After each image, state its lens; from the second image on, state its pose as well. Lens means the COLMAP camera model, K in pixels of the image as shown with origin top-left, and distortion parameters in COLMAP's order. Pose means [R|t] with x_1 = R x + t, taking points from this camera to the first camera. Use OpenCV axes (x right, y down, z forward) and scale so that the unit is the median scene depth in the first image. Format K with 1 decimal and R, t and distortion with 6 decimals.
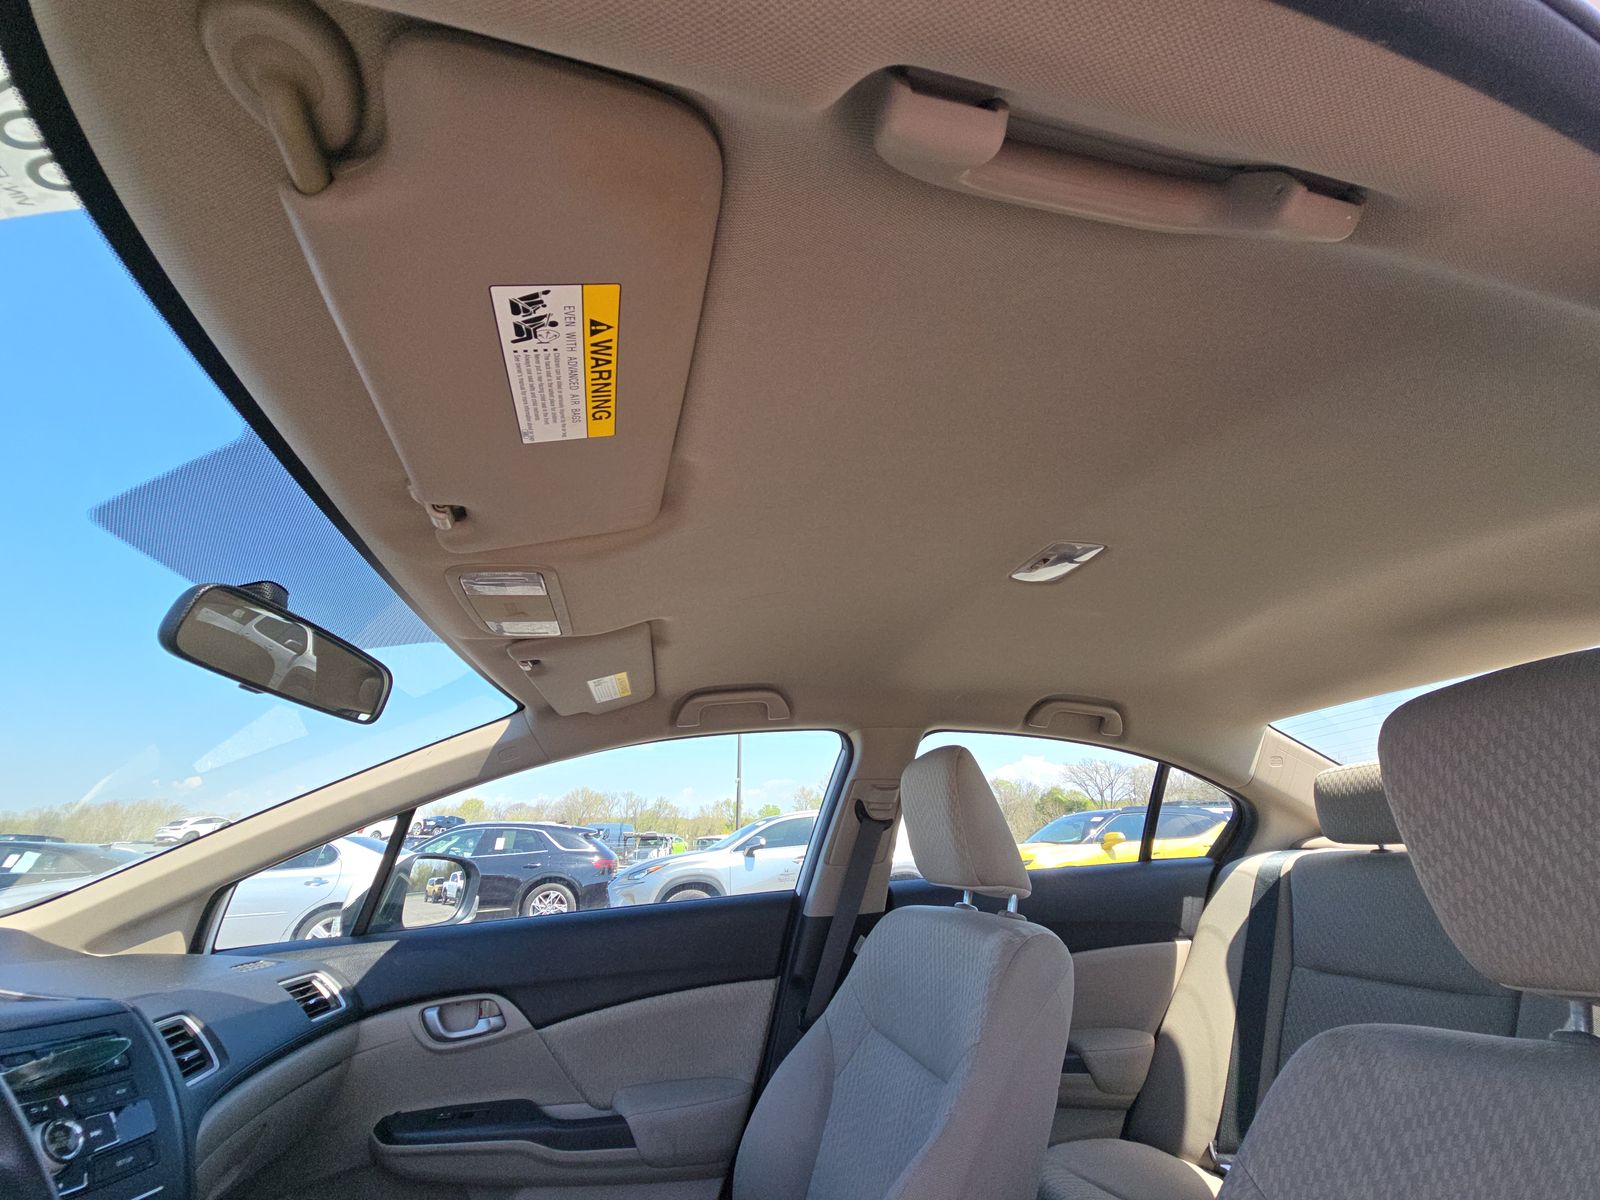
lens RADIAL K [[647.9, 0, 802.2], [0, 647.9, 598.2], [0, 0, 1]] dist [0.009018, -0.009021]
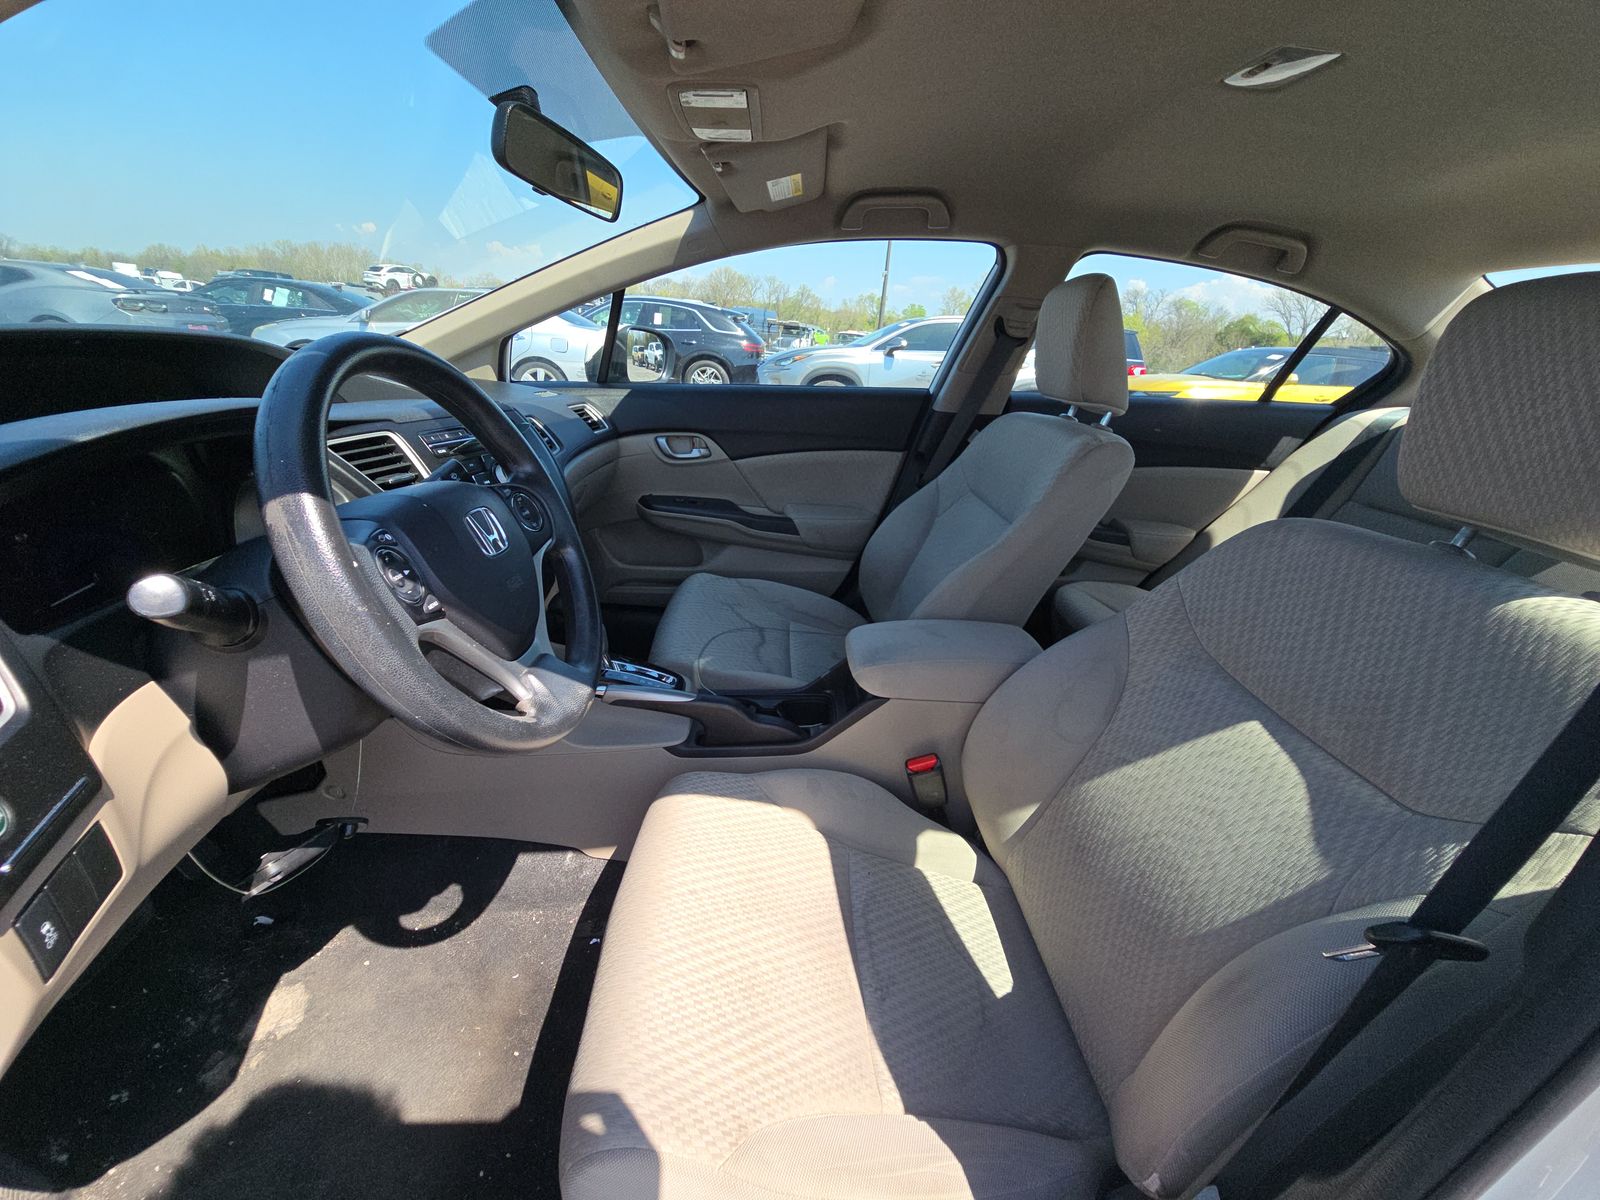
lens RADIAL K [[647.9, 0, 802.2], [0, 647.9, 598.2], [0, 0, 1]] dist [0.009018, -0.009021]
pose [[0.975045, 0.165056, -0.148473, 0.003249], [-0.022085, 0.737568, 0.674911, -0.071780], [0.220907, -0.654790, 0.722807, -0.179129]]
